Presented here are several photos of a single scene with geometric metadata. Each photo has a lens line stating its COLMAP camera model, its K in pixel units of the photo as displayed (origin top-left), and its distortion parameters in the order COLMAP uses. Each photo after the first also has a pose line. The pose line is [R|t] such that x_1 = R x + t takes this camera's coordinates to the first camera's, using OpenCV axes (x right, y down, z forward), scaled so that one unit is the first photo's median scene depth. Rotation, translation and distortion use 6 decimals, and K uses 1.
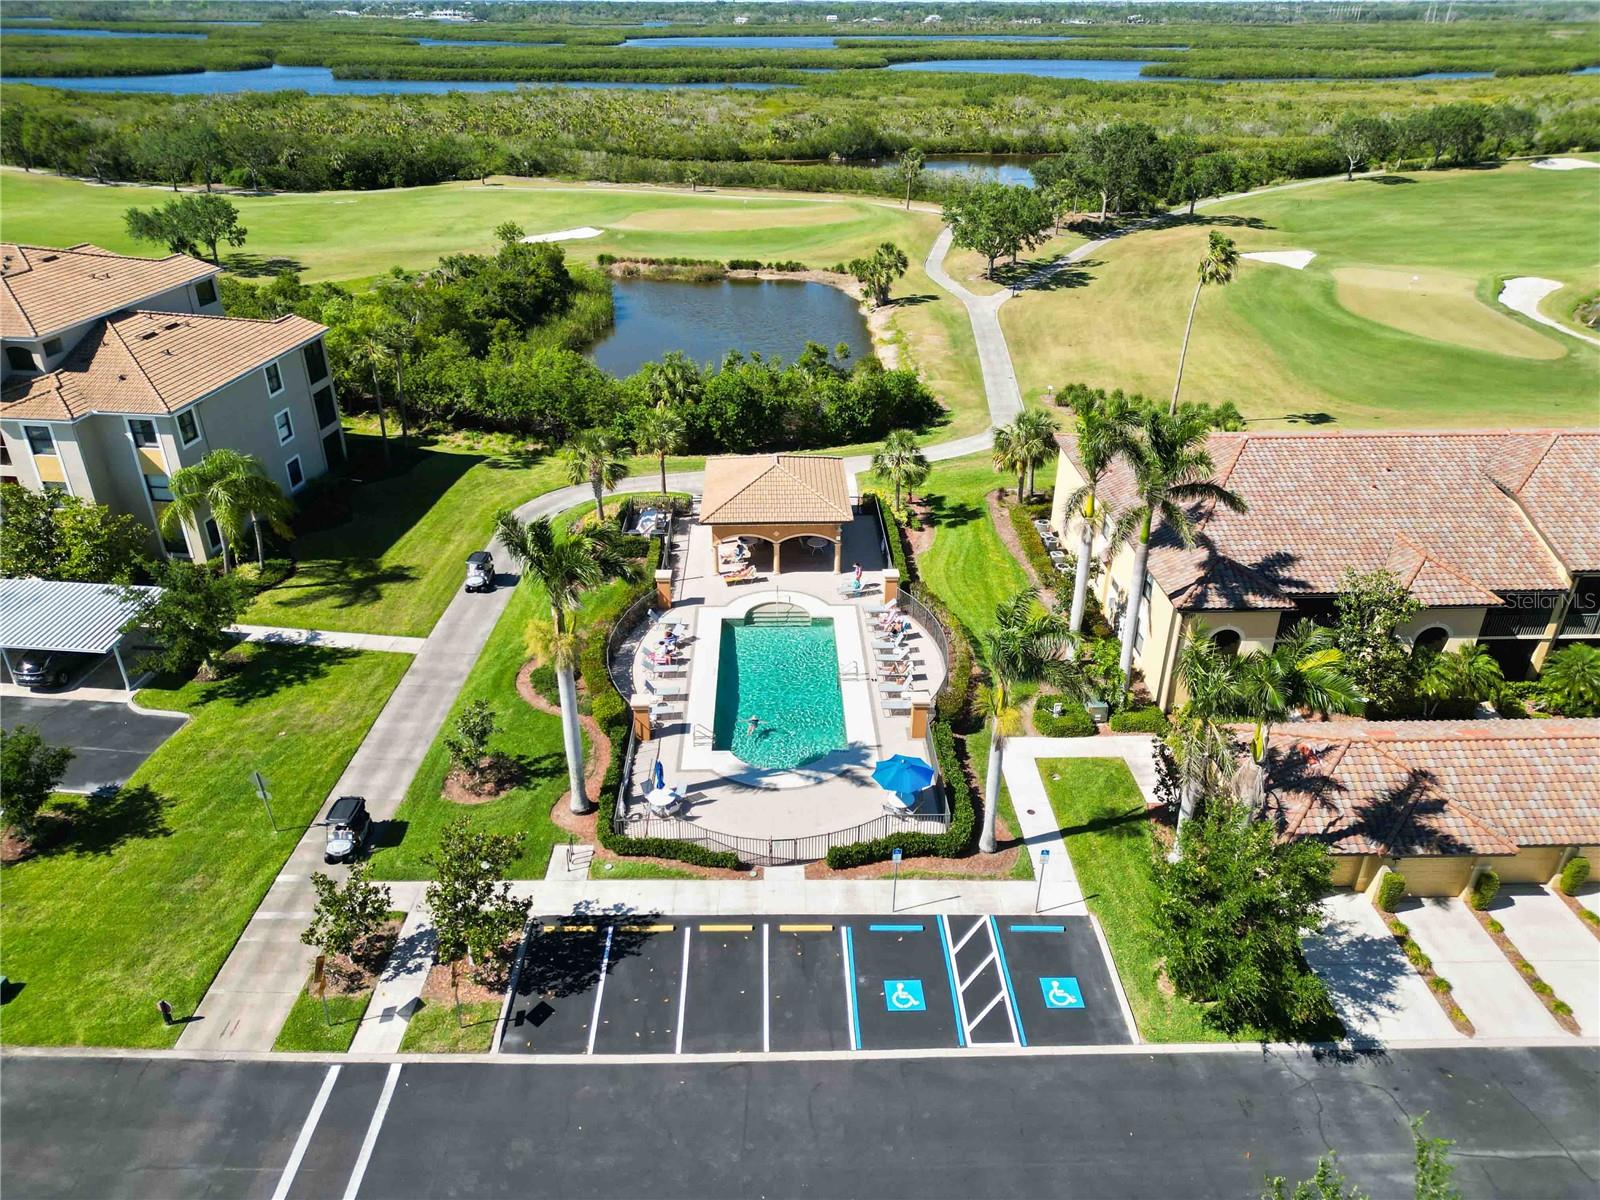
lens RADIAL K [[1129.1, 0, 794.8], [0, 1129.1, 596.0], [0, 0, 1]] dist [0.084071, -0.080009]
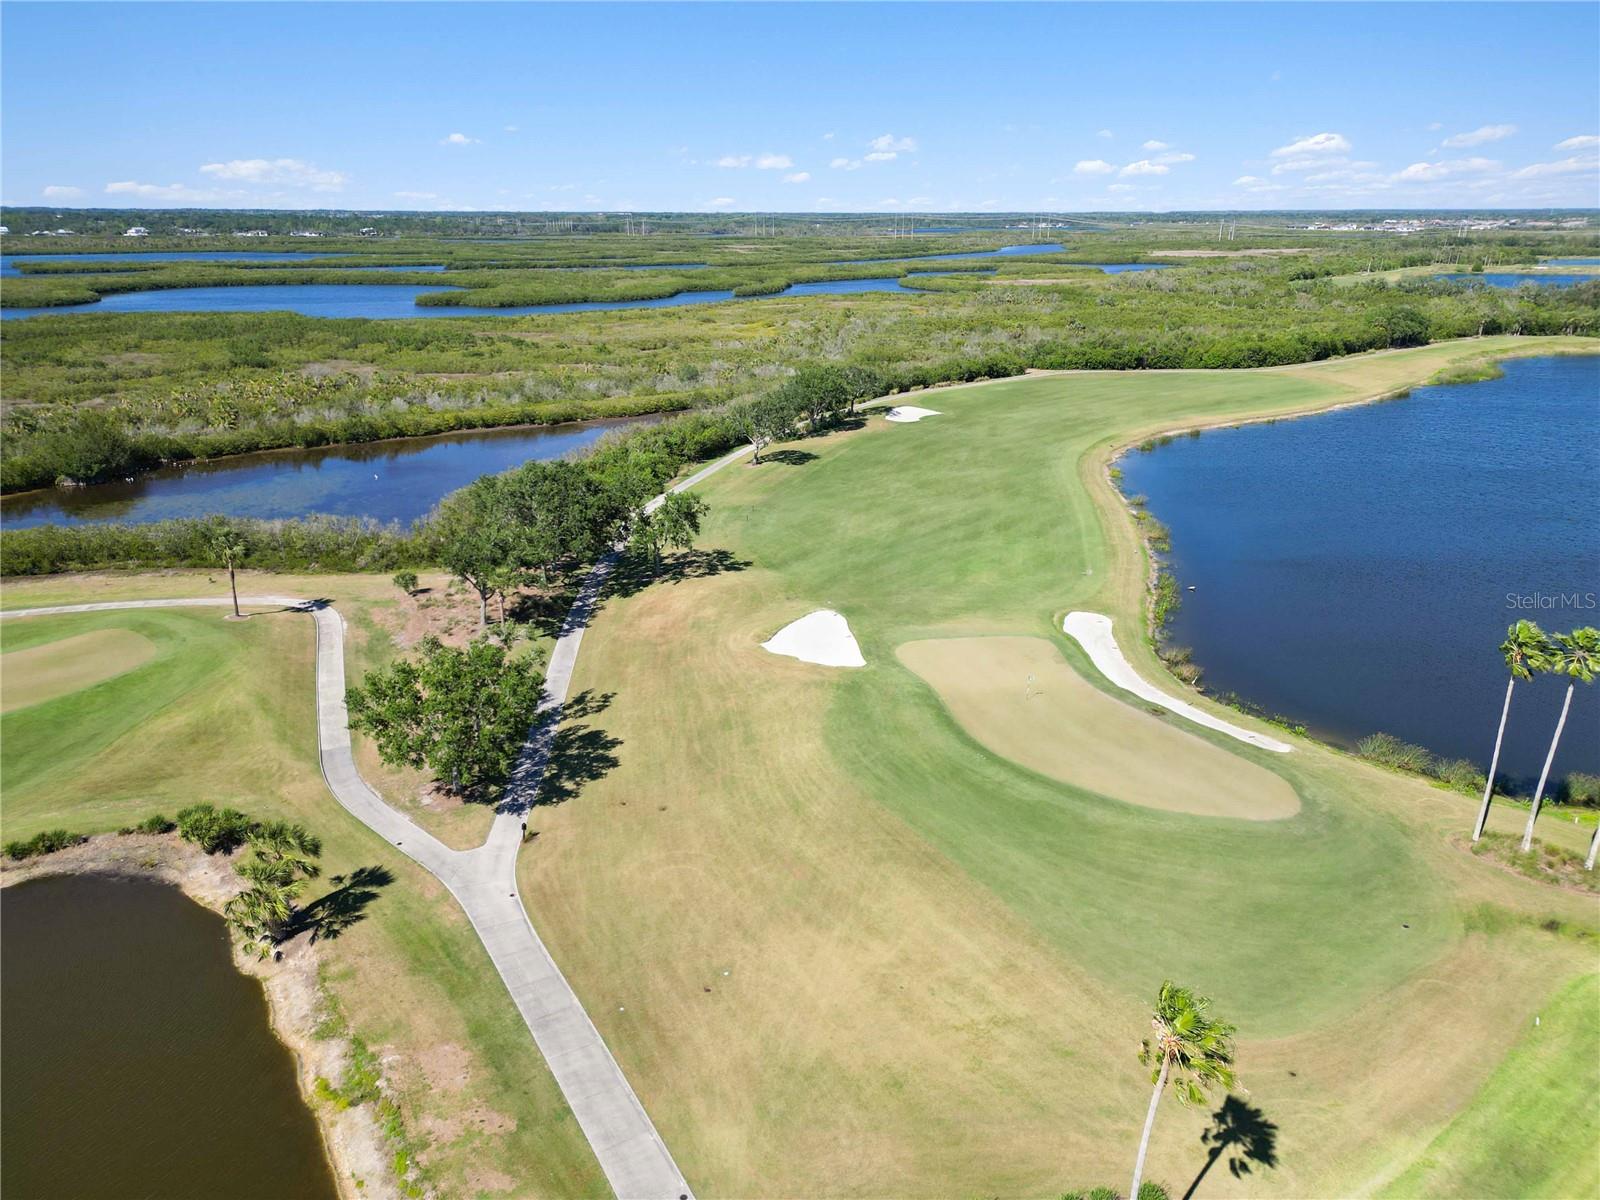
lens RADIAL K [[1129.1, 0, 794.8], [0, 1129.1, 596.0], [0, 0, 1]] dist [0.084071, -0.080009]
pose [[0.820411, -0.183105, 0.541663, 0.032828], [0.261950, 0.962436, -0.071409, -0.705788], [-0.508241, 0.200473, 0.837557, 0.979078]]
